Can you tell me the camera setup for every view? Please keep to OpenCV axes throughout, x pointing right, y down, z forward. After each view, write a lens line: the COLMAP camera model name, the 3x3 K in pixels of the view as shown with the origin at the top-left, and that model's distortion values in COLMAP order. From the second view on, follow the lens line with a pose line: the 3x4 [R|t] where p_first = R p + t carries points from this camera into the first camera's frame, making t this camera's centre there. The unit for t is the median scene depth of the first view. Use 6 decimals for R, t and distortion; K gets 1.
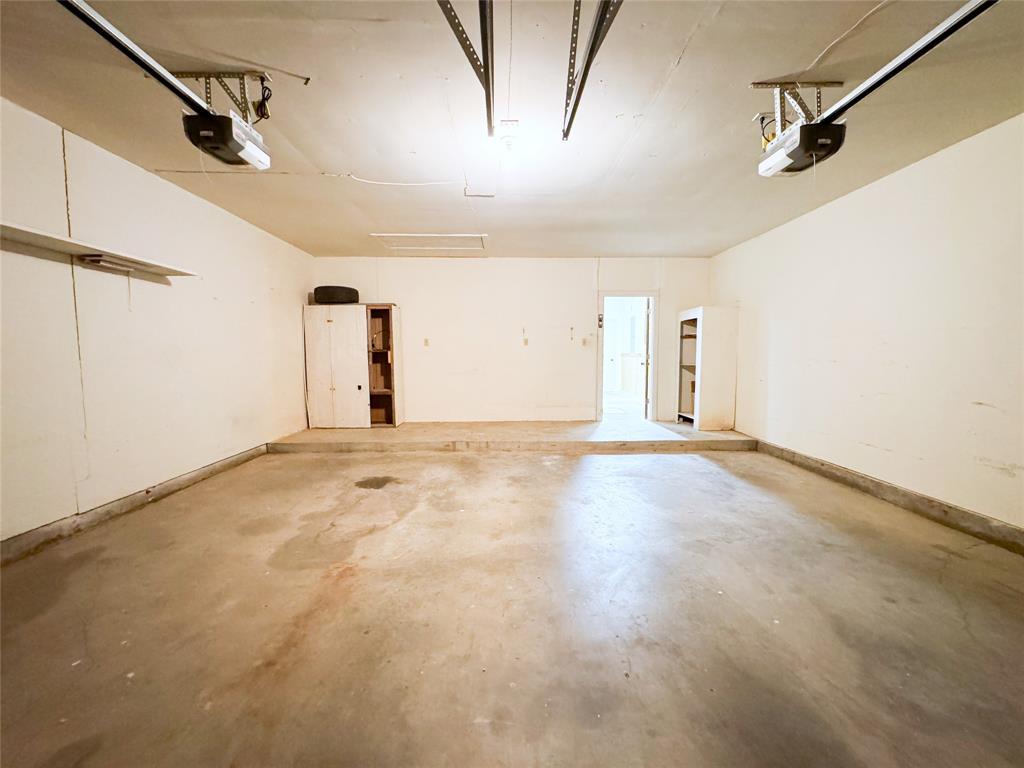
lens RADIAL K [[409.9, 0, 508.9], [0, 409.9, 383.3], [0, 0, 1]] dist [-0.002151, -0.000698]
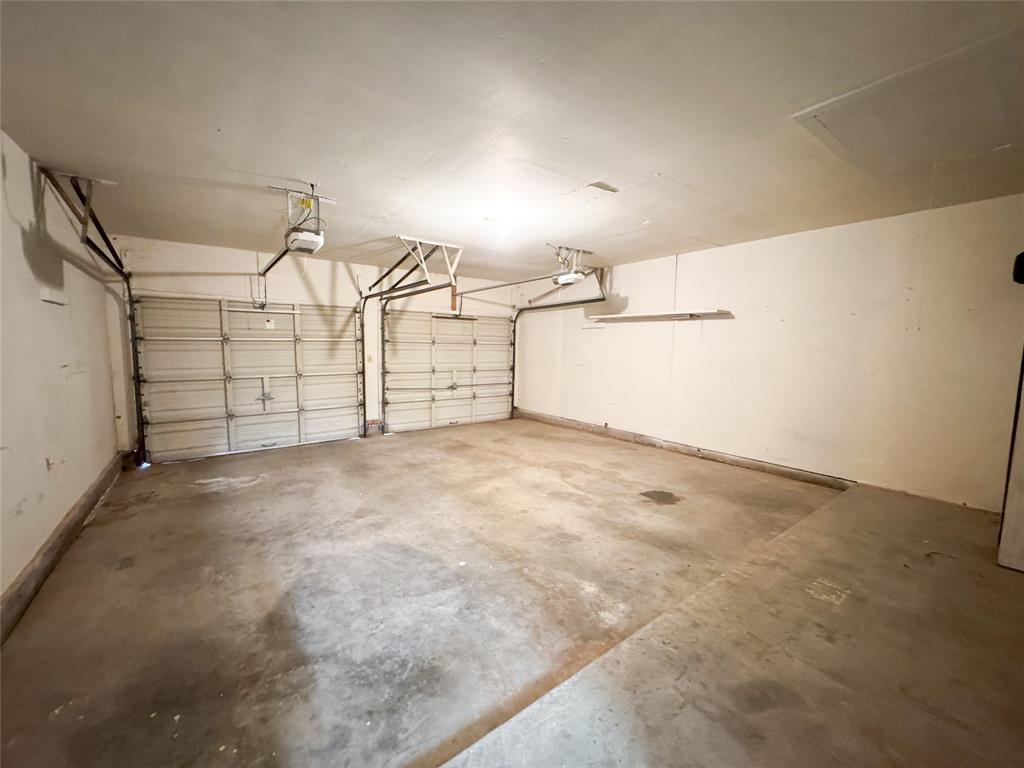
lens RADIAL K [[409.9, 0, 510.9], [0, 409.9, 382.4], [0, 0, 1]] dist [-0.002151, -0.000698]
pose [[-0.803285, 0.051618, -0.593353, 0.679933], [-0.057335, 0.984909, 0.163301, -0.224161], [0.592828, 0.165198, -0.788203, 1.821616]]
